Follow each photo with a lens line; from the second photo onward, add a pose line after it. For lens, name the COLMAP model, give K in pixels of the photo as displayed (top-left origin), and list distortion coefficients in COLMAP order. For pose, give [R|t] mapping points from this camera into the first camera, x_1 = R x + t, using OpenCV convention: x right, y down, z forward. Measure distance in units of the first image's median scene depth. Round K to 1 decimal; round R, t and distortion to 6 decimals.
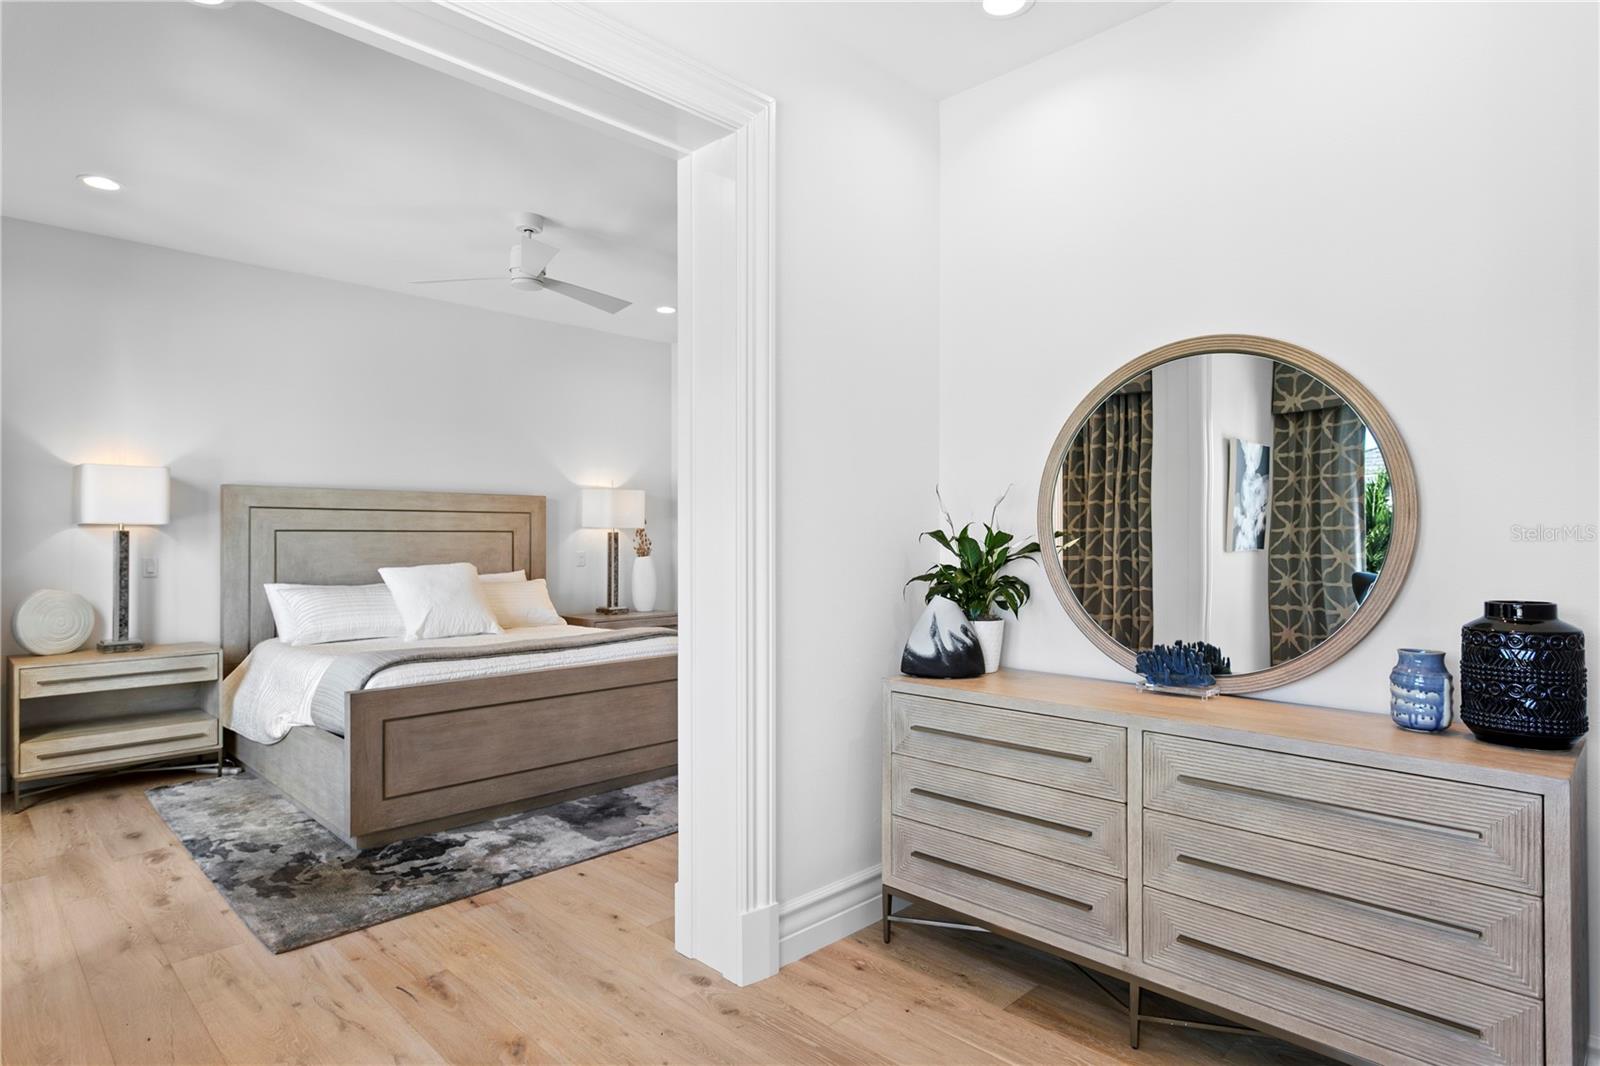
lens RADIAL K [[857.6, 0, 762.7], [0, 857.6, 532.1], [0, 0, 1]] dist [0.002731, -0.000707]
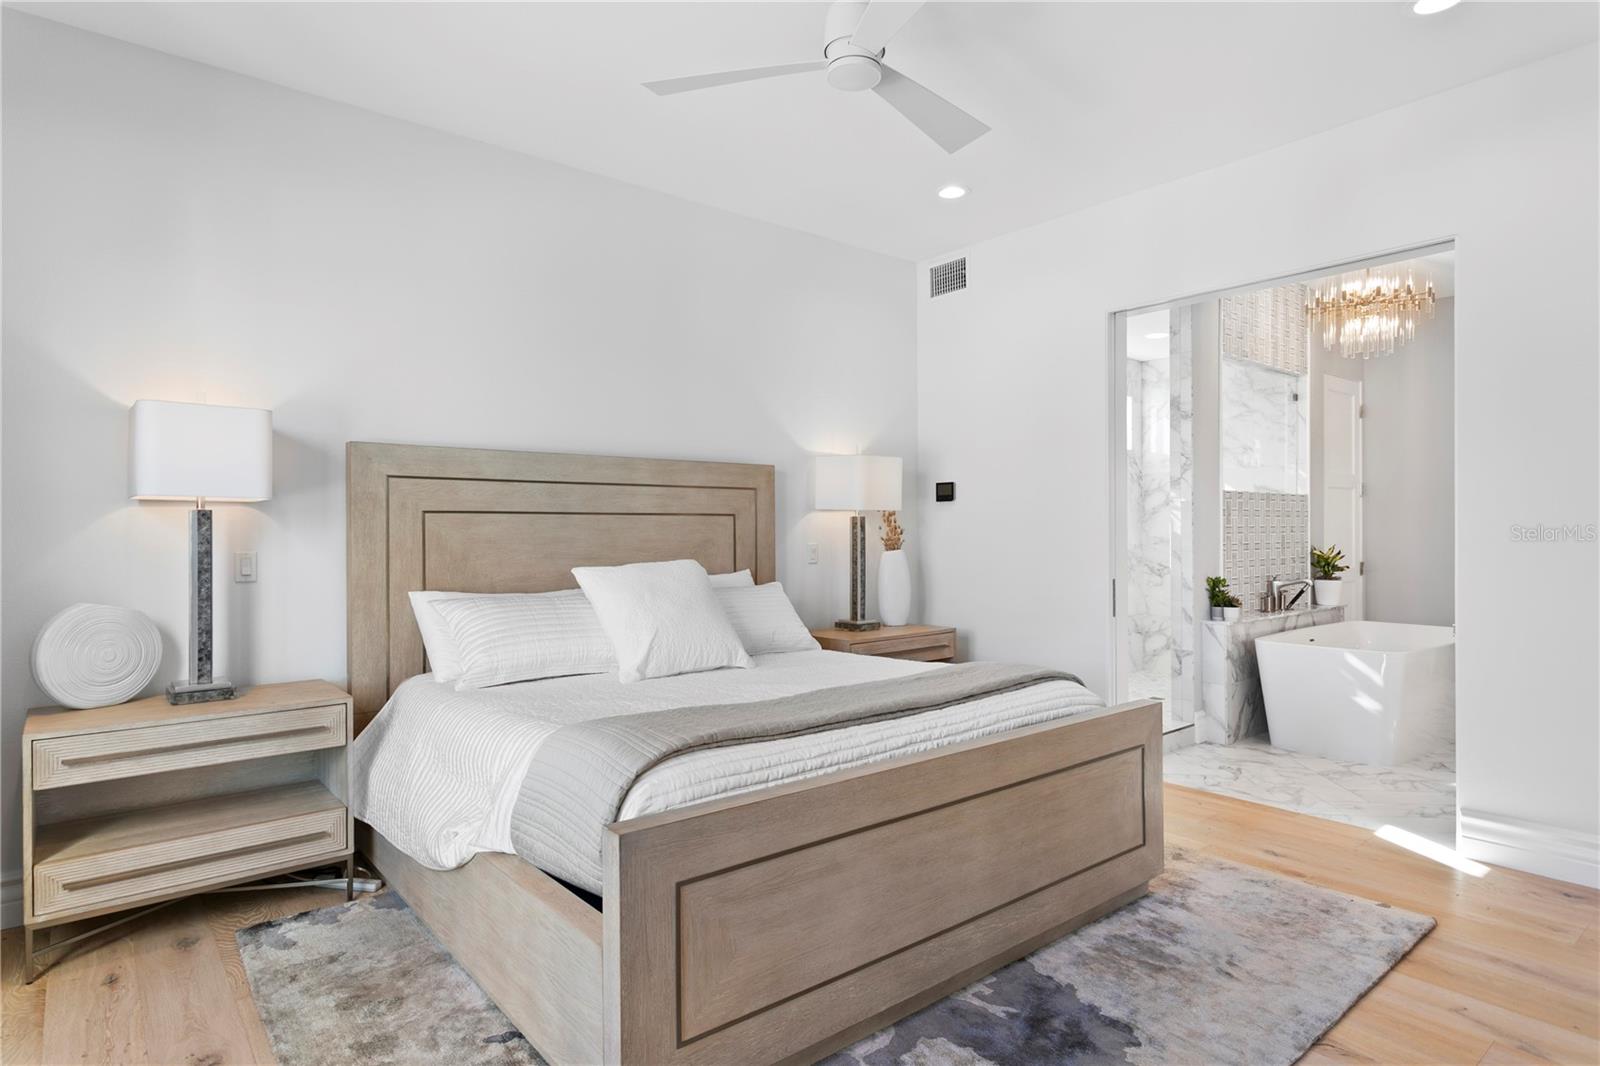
lens RADIAL K [[857.6, 0, 762.7], [0, 857.6, 532.1], [0, 0, 1]] dist [0.002731, -0.000707]
pose [[0.994983, -0.005559, -0.099888, -0.261237], [0.005974, 0.999975, 0.003862, 0.014335], [0.099864, -0.004439, 0.994991, 0.396546]]
